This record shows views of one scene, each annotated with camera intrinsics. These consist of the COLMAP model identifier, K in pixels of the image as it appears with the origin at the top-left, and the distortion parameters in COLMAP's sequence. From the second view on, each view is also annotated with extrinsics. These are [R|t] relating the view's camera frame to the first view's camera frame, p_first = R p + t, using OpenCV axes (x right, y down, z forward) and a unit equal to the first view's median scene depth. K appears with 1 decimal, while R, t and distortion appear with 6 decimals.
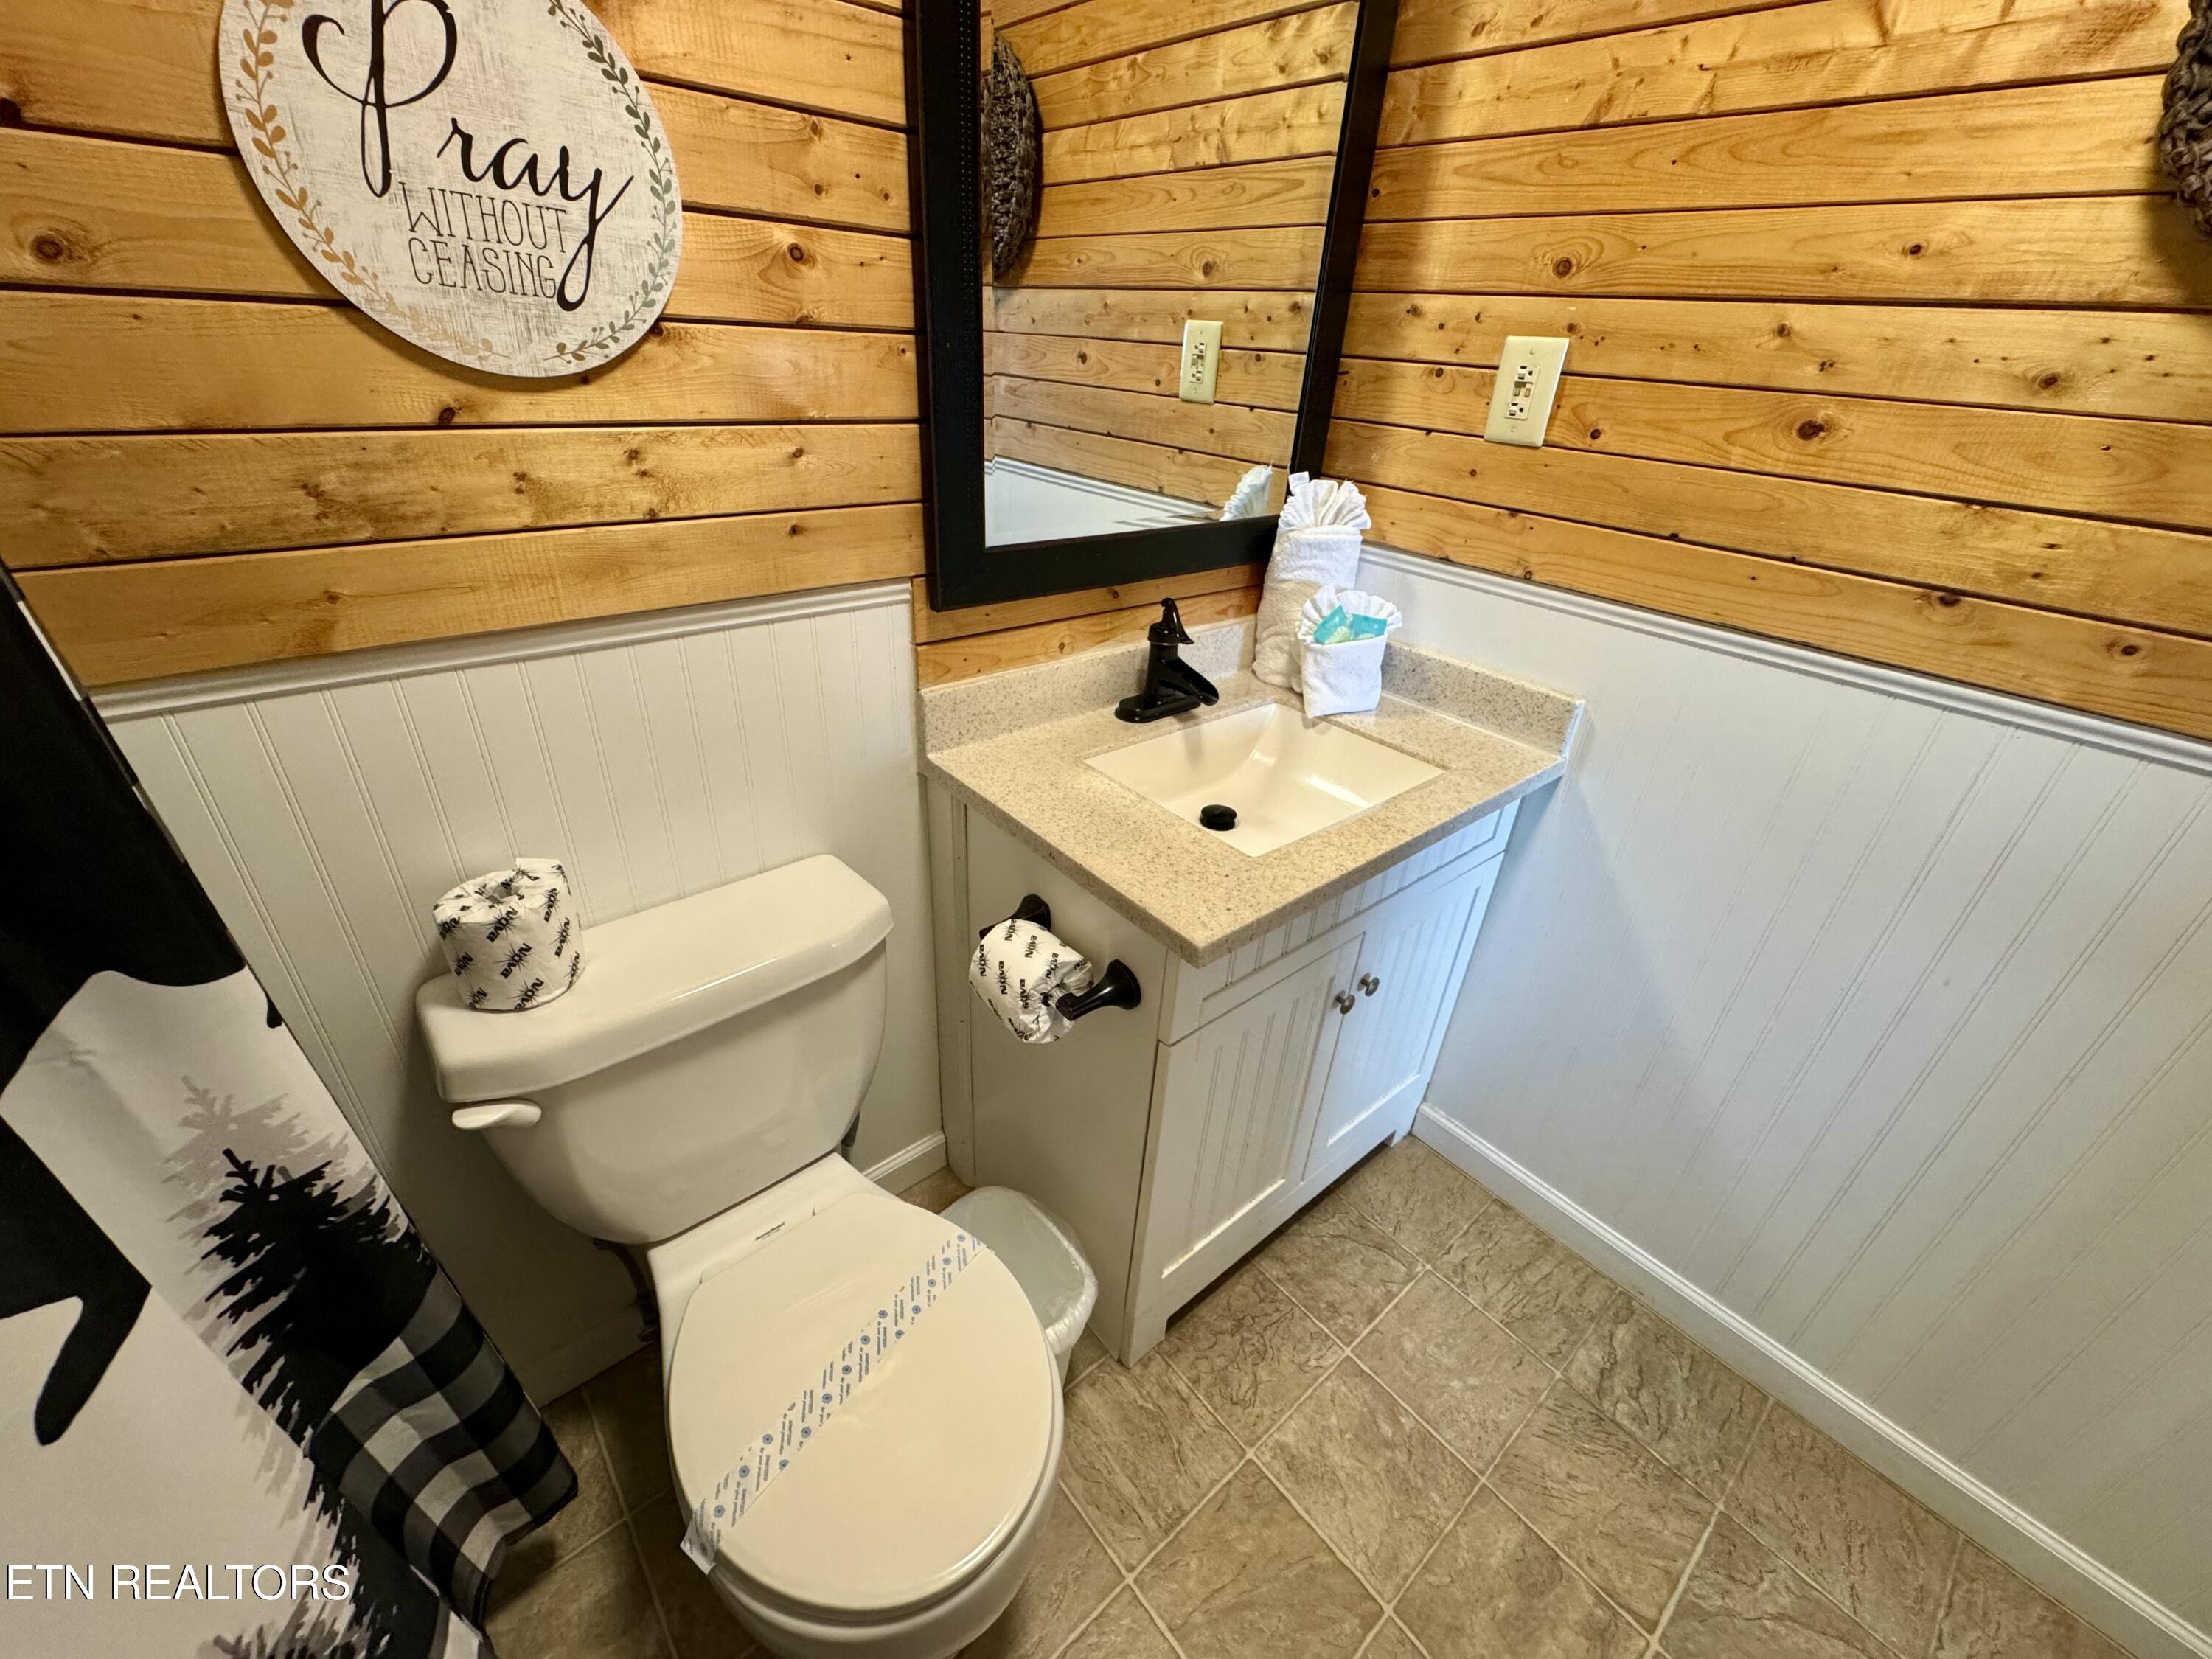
lens RADIAL K [[888.0, 0, 1099.9], [0, 888.0, 828.7], [0, 0, 1]] dist [-0.000529, 0.000492]
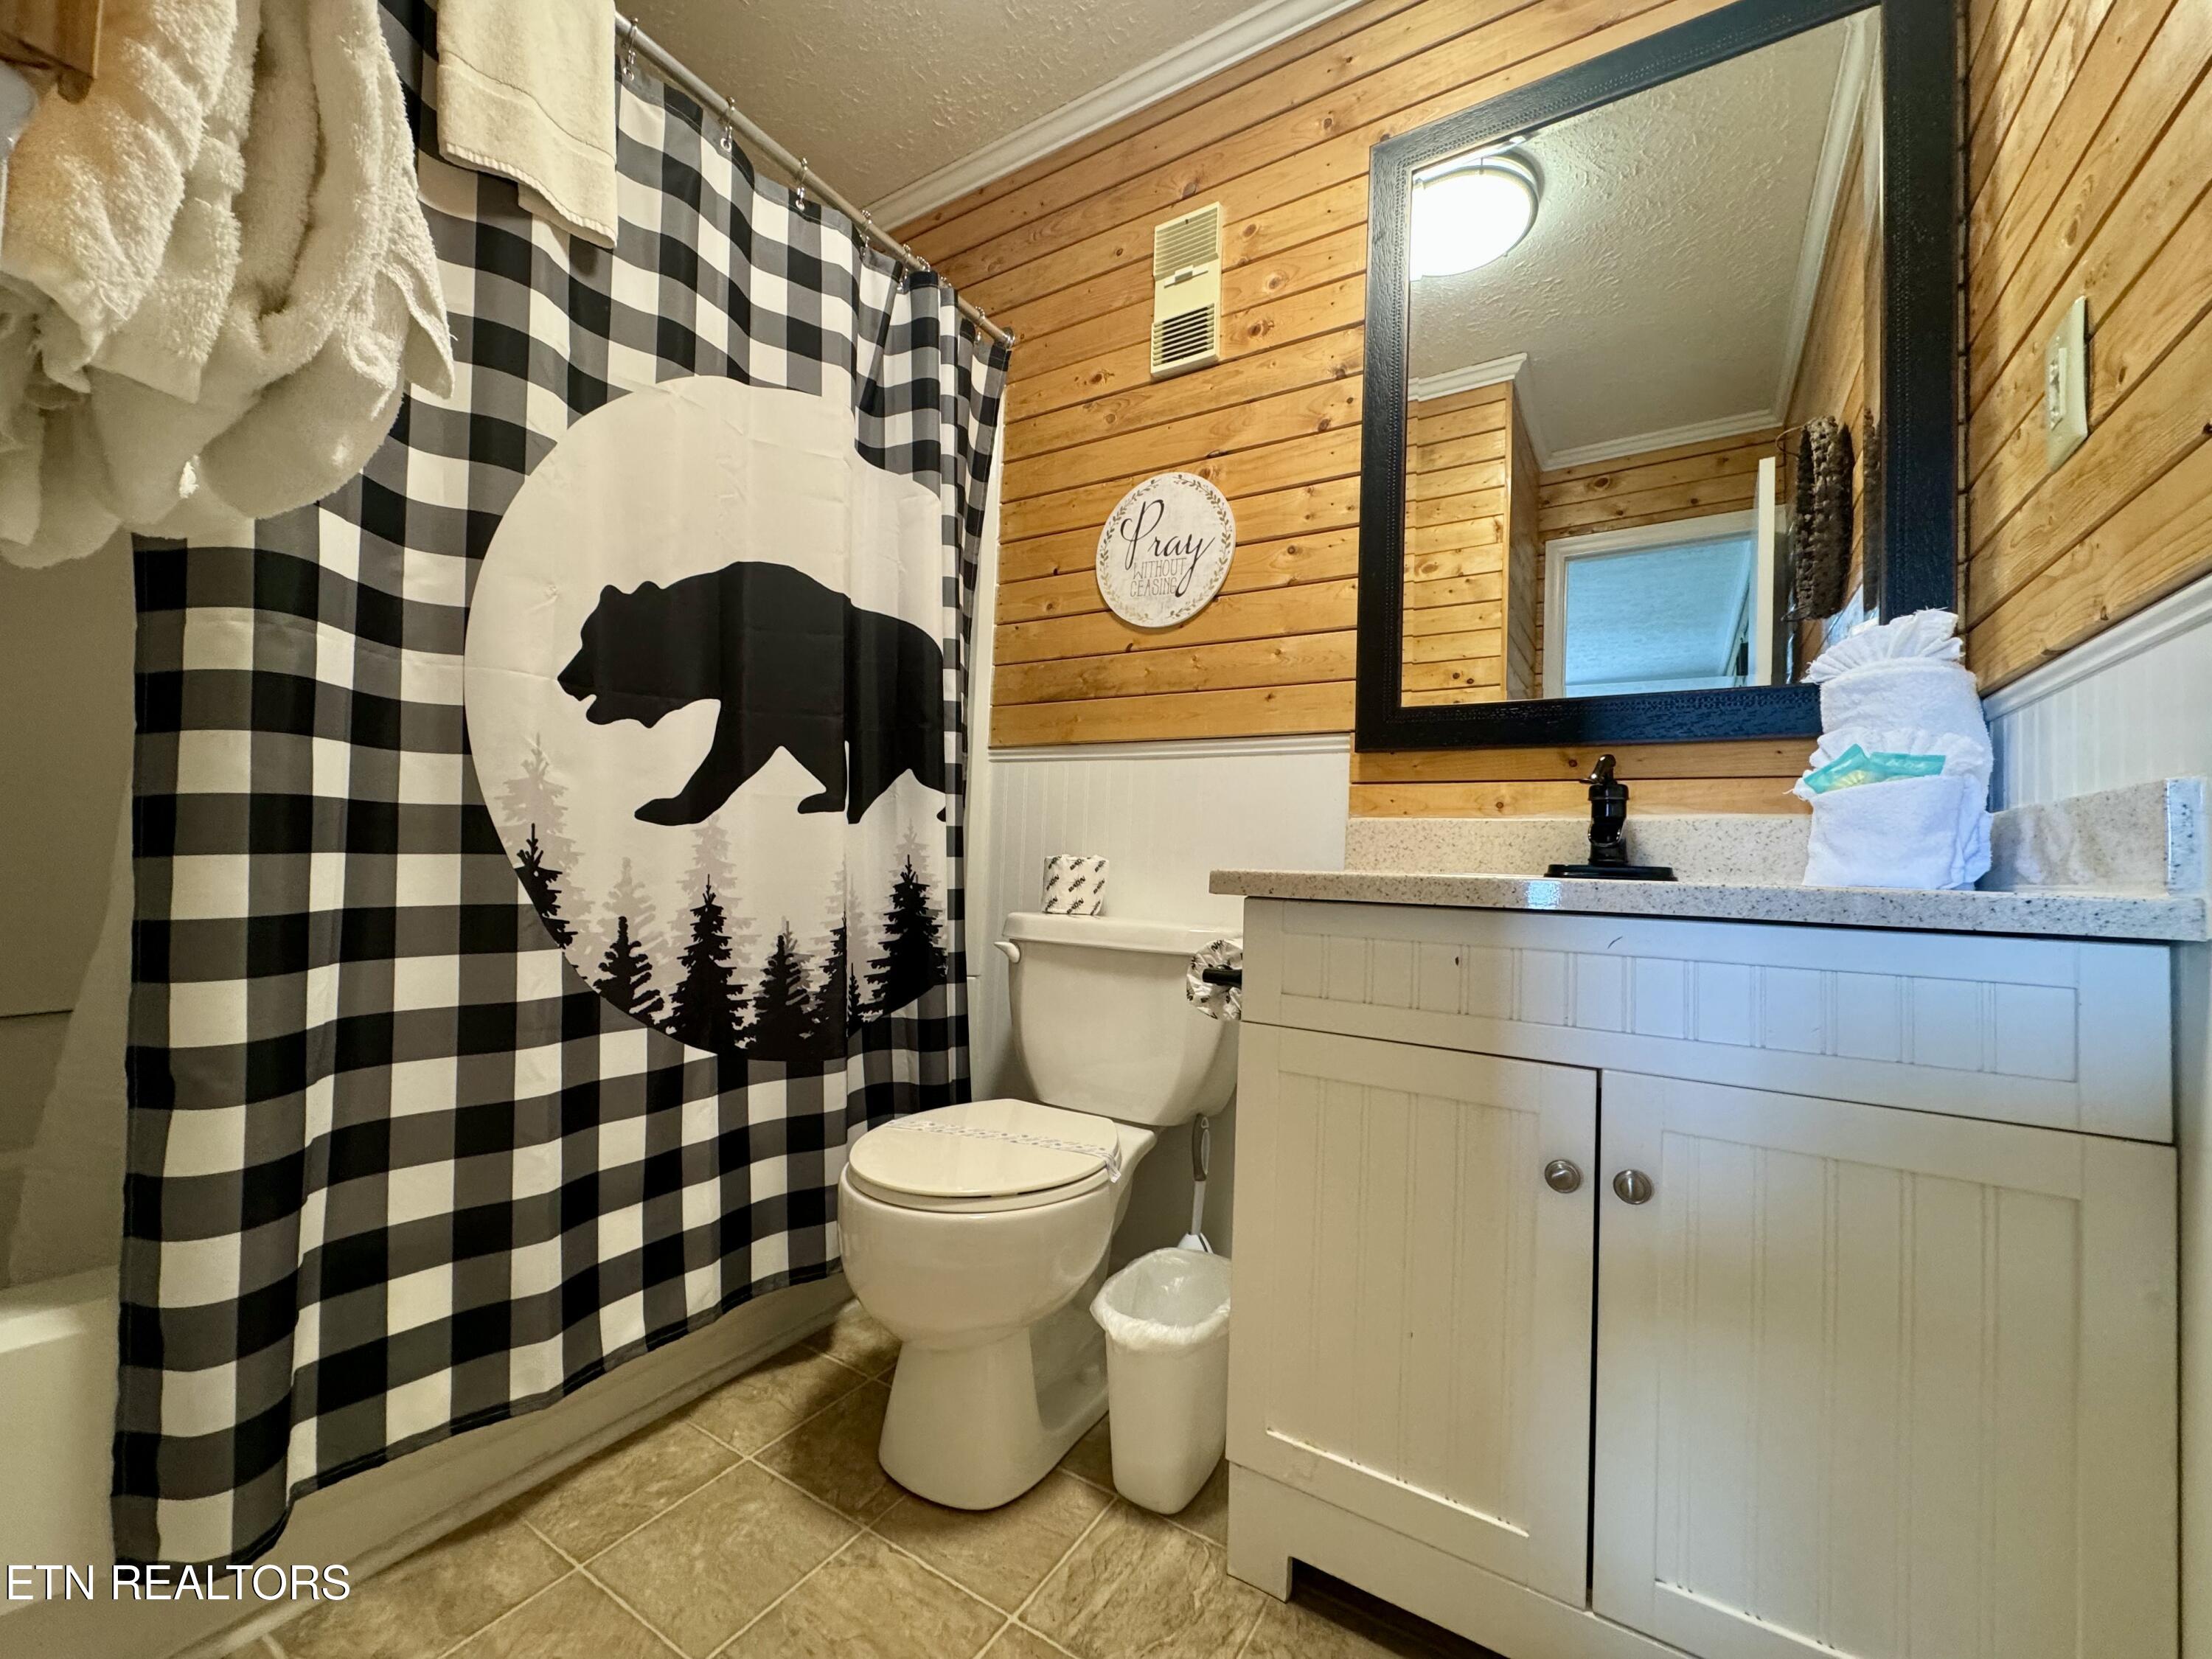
lens RADIAL K [[892.1, 0, 1105.4], [0, 892.1, 828.2], [0, 0, 1]] dist [0.002460, -0.000133]
pose [[0.305916, -0.080111, -0.948682, 1.336159], [-0.483633, 0.845234, -0.227330, 0.467788], [0.820070, 0.528357, 0.219826, 0.643285]]
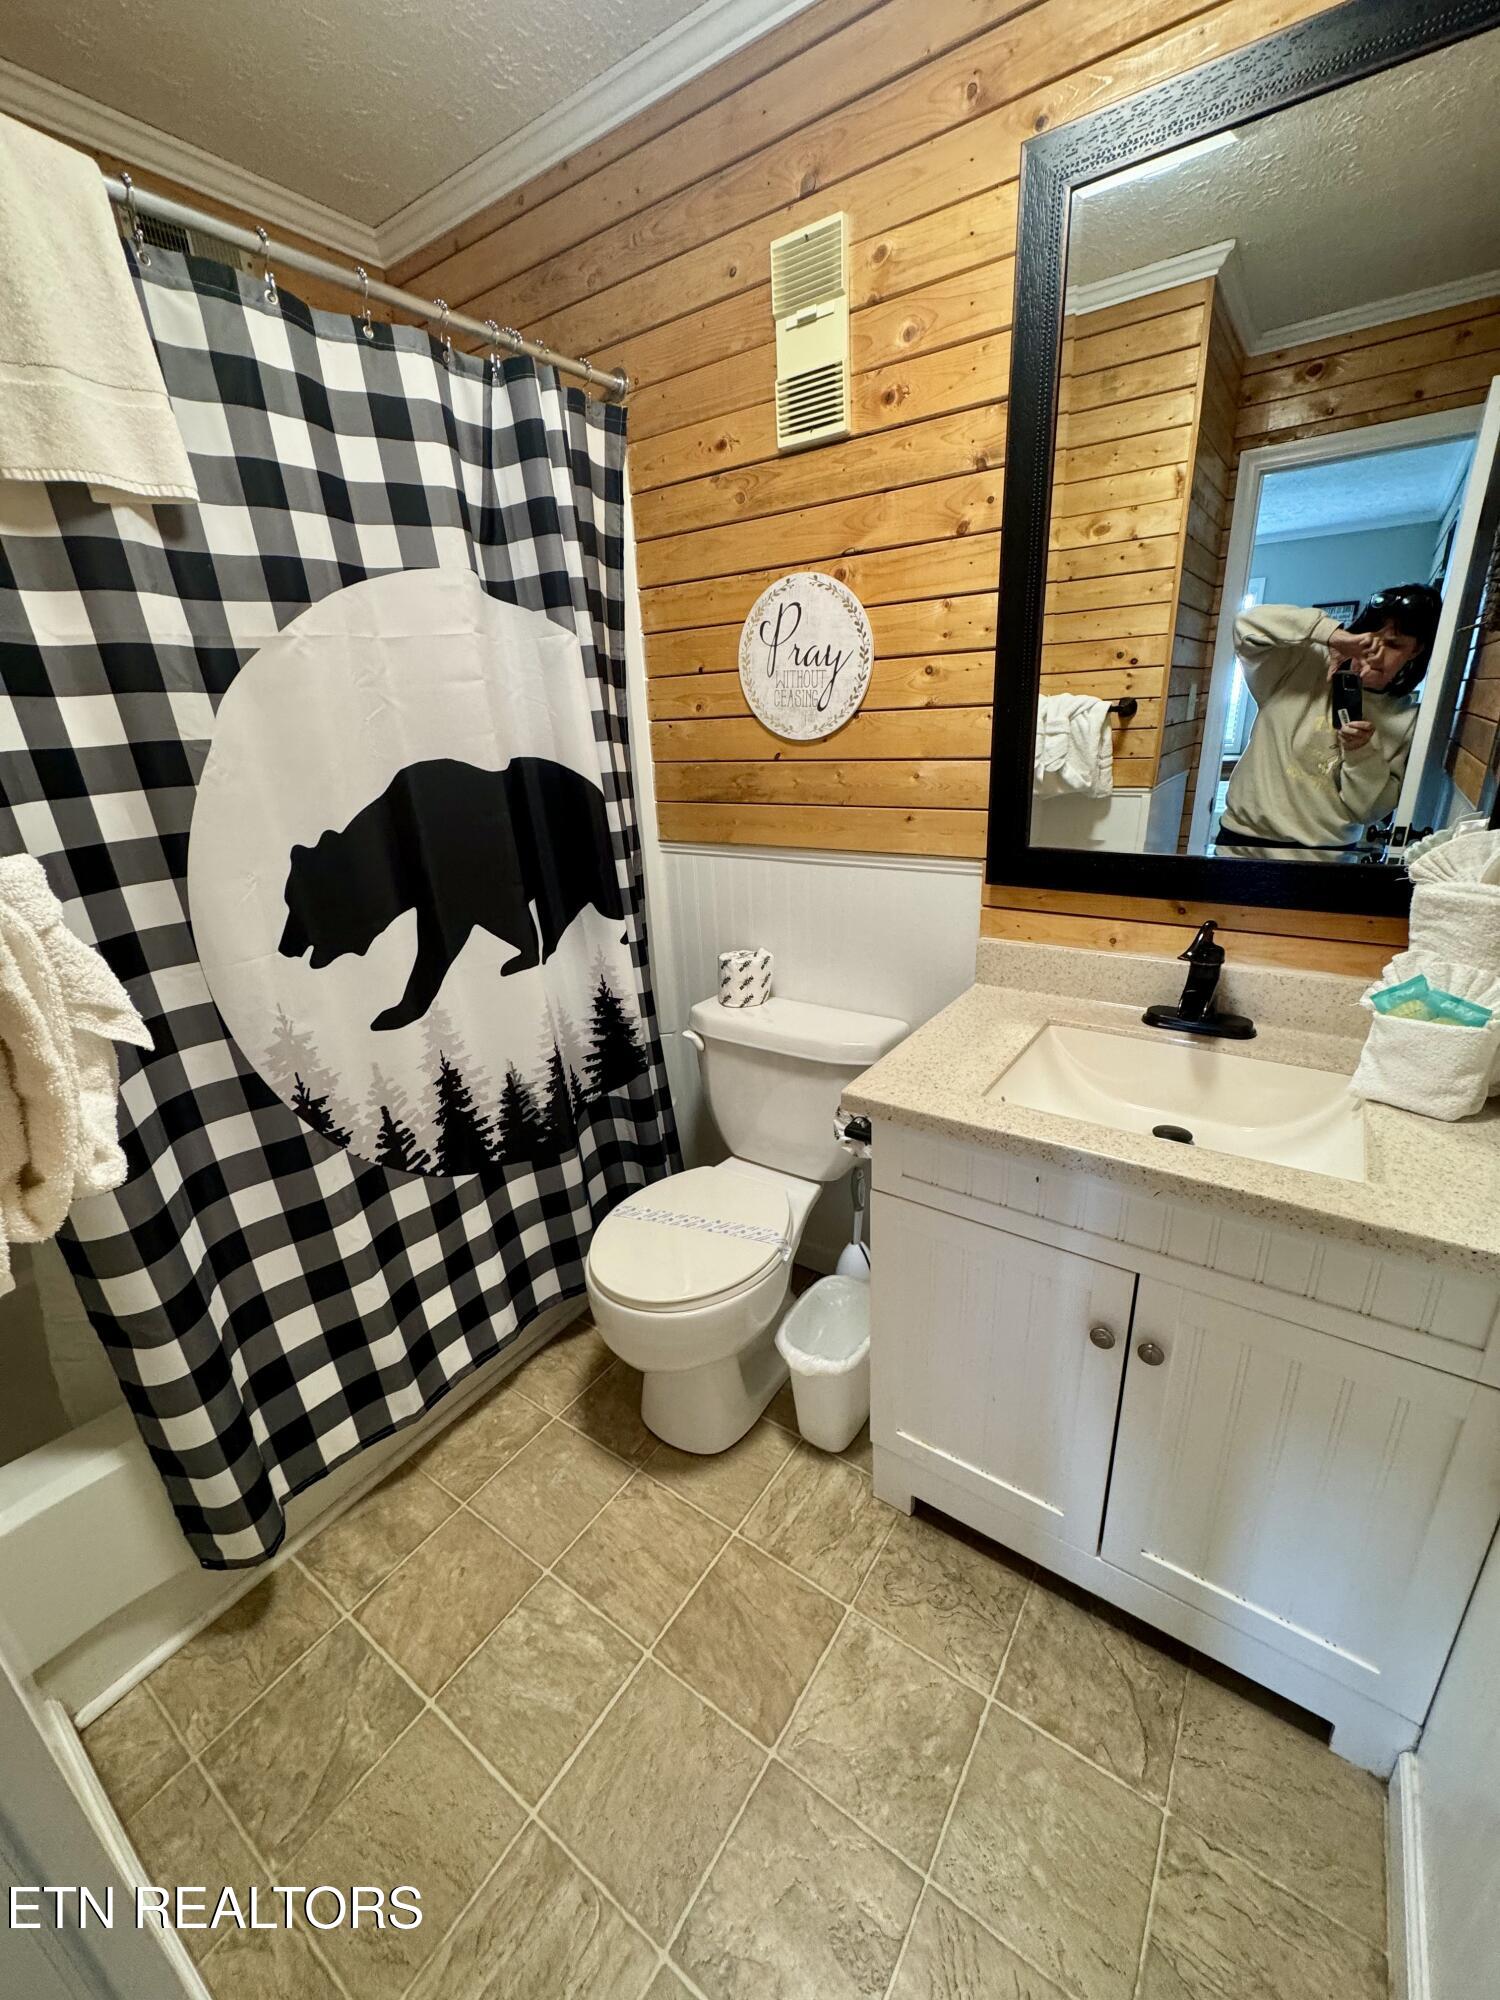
lens RADIAL K [[802.9, 0, 756.7], [0, 802.9, 1001.2], [0, 0, 1]] dist [-0.000529, 0.000492]
pose [[0.254210, 0.261819, -0.931036, 1.383705], [-0.420340, 0.896896, 0.137449, -0.132567], [0.871029, 0.356411, 0.338053, 0.418565]]
